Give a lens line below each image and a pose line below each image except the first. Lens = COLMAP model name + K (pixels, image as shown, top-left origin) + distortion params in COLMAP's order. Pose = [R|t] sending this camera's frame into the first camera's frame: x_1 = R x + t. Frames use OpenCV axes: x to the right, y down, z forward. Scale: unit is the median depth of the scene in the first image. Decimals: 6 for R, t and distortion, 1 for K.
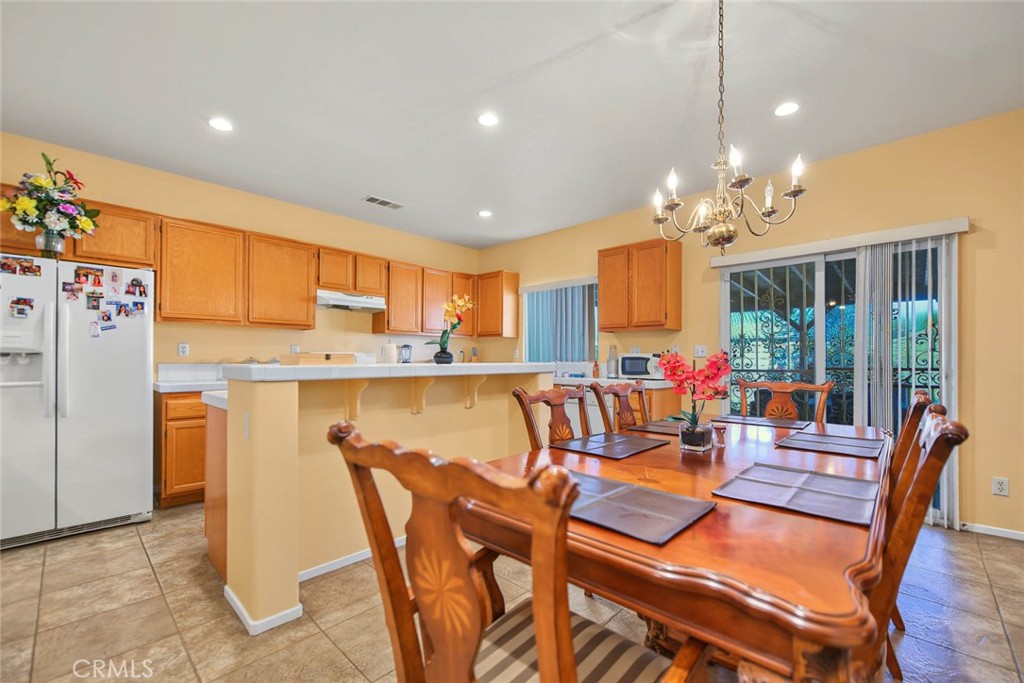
lens RADIAL K [[421.4, 0, 510.2], [0, 421.4, 356.4], [0, 0, 1]] dist [0.002035, -0.000104]
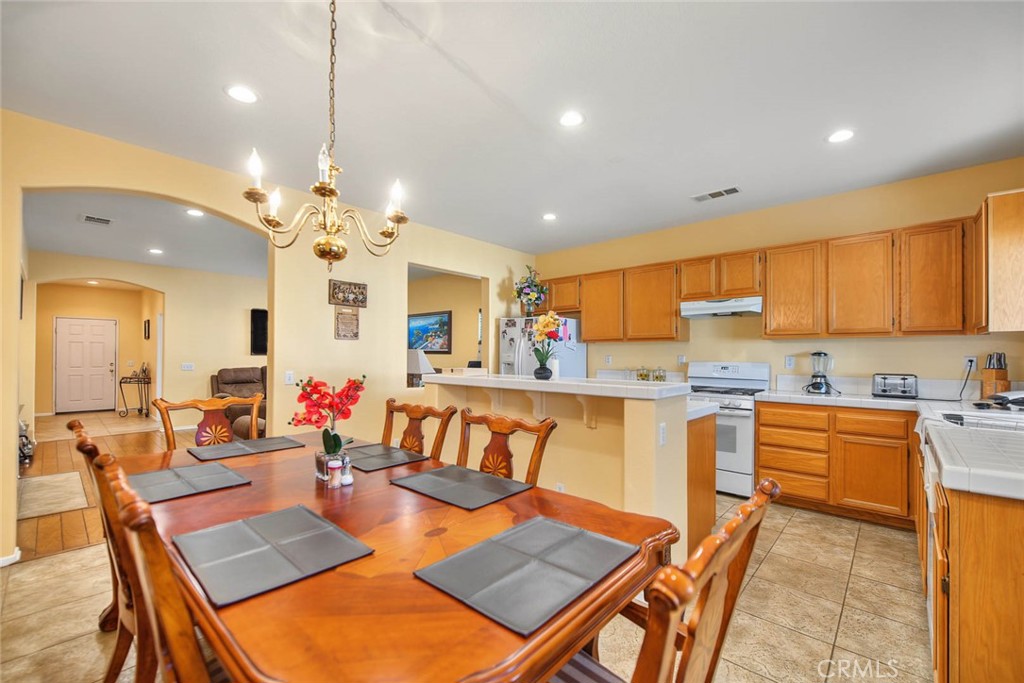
lens RADIAL K [[421.4, 0, 506.0], [0, 421.4, 350.0], [0, 0, 1]] dist [0.002035, -0.000104]
pose [[0.015649, -0.017750, -0.999720, 0.856112], [0.000981, 0.999842, -0.017737, -0.034938], [0.999877, -0.000703, 0.015664, 0.823176]]
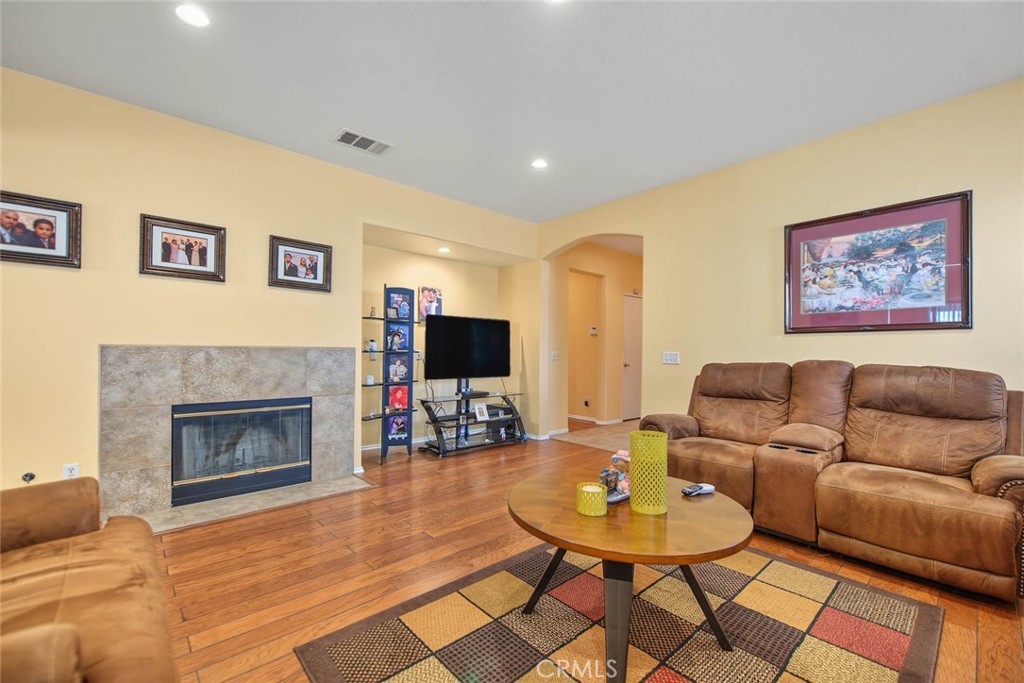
lens RADIAL K [[421.4, 0, 505.6], [0, 421.4, 349.4], [0, 0, 1]] dist [0.002035, -0.000104]
pose [[-0.996121, -0.011993, 0.087172, -1.289680], [-0.012604, 0.999900, -0.006462, 0.007757], [-0.087086, -0.007535, -0.996172, 0.426036]]
